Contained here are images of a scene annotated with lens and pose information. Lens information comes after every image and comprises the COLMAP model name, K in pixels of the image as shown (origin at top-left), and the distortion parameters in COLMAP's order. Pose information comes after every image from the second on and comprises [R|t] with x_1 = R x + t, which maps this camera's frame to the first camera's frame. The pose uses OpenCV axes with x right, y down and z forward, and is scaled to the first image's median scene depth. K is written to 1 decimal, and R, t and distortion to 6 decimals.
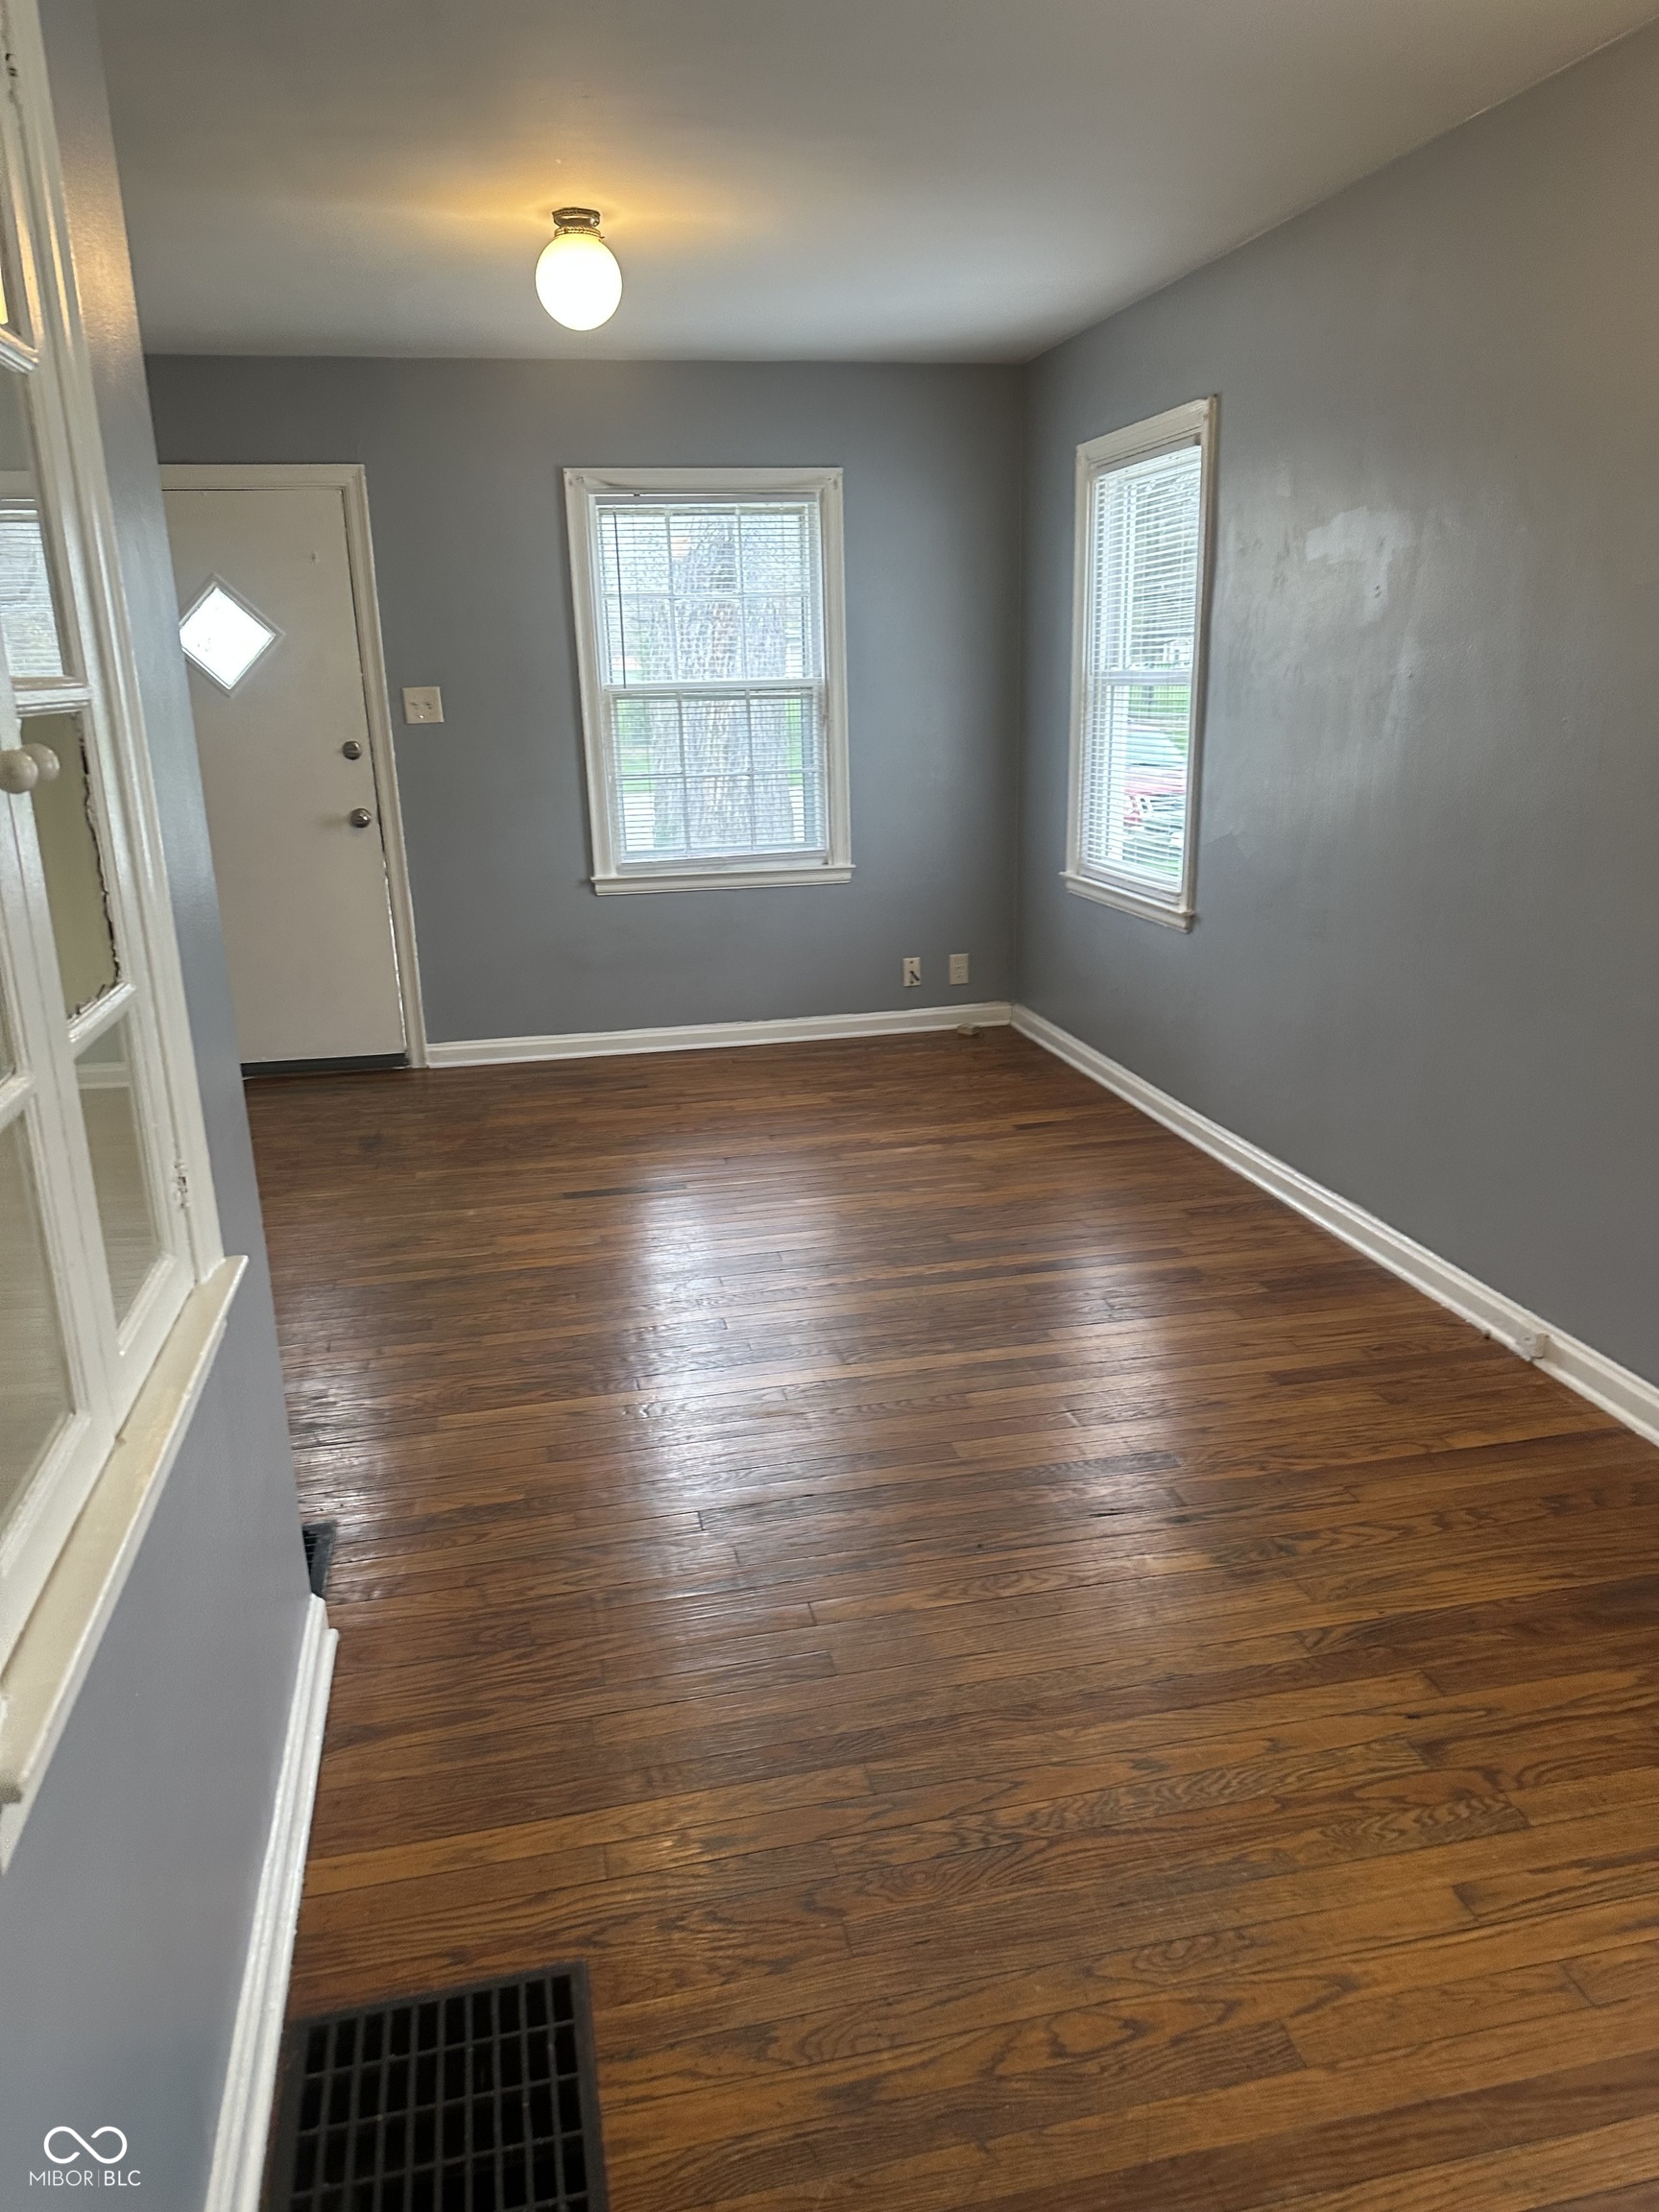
lens RADIAL K [[1515.8, 0, 829.5], [0, 1515.8, 1106.0], [0, 0, 1]] dist [0.098616, -0.110566]
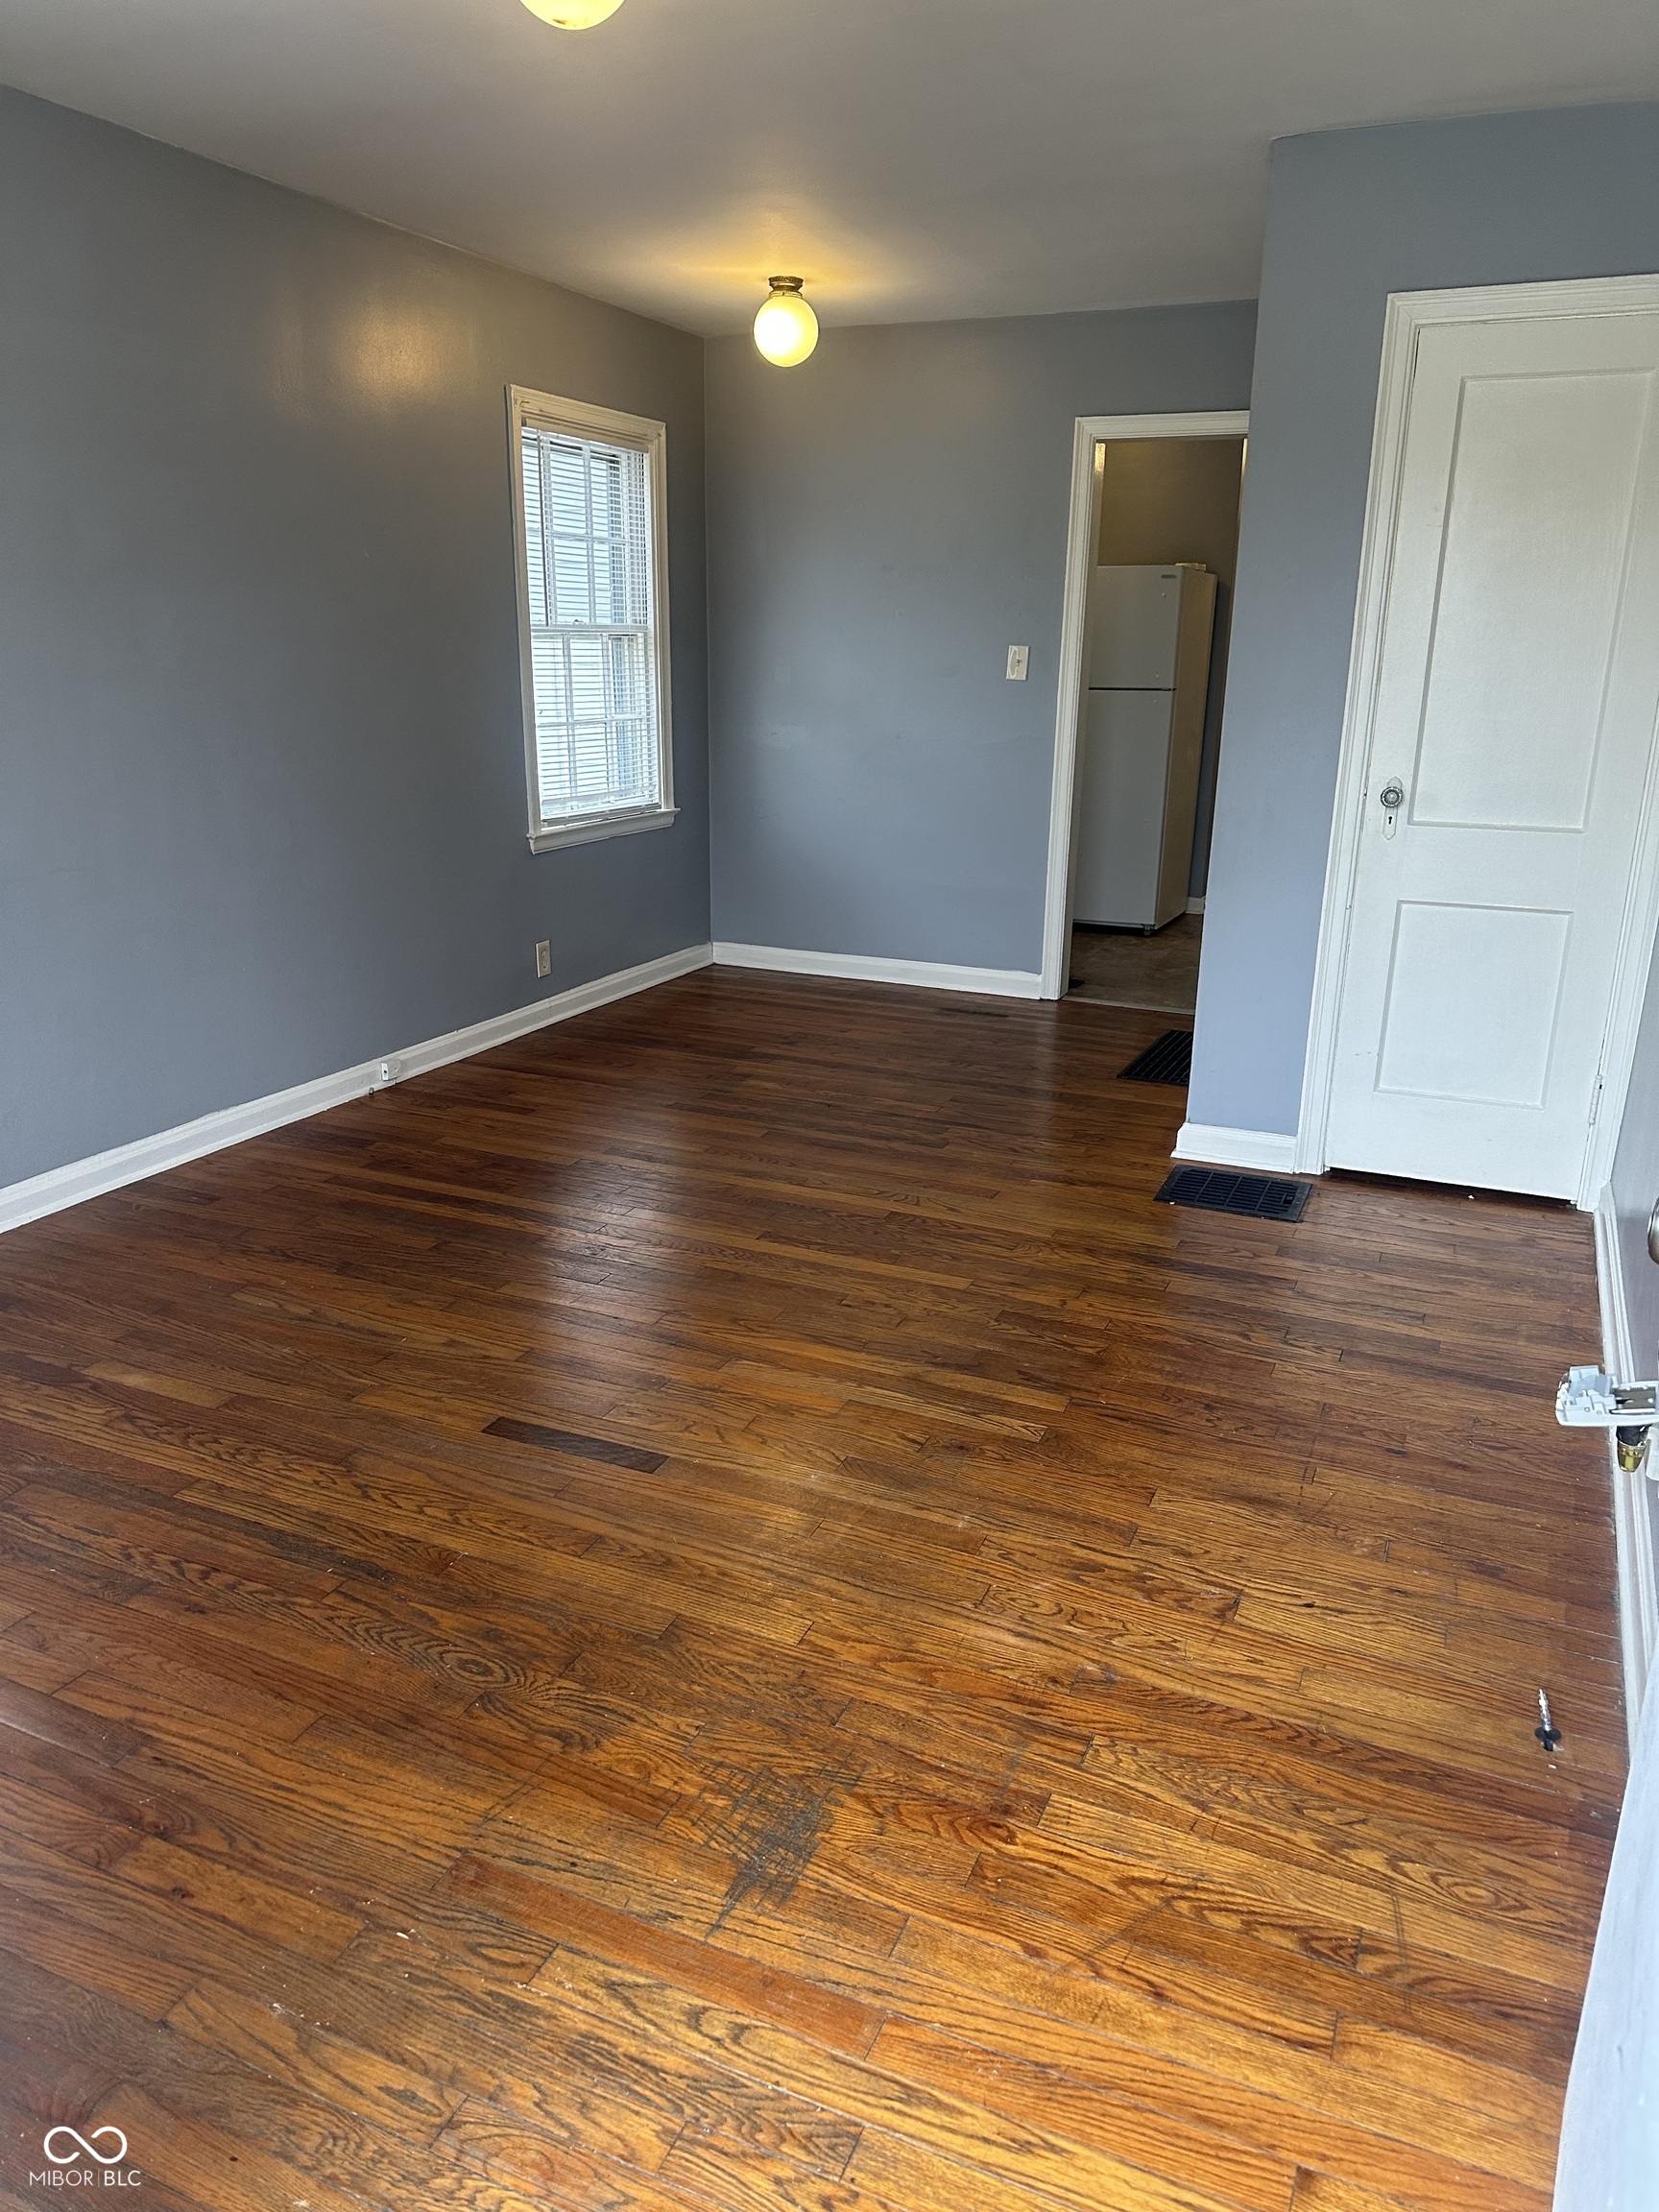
lens RADIAL K [[1515.8, 0, 829.5], [0, 1515.8, 1106.0], [0, 0, 1]] dist [0.098616, -0.110566]
pose [[-0.800684, -0.156858, 0.578187, -0.623679], [0.177592, 0.859589, 0.479133, -0.377966], [-0.572159, 0.486316, -0.660403, 1.459943]]
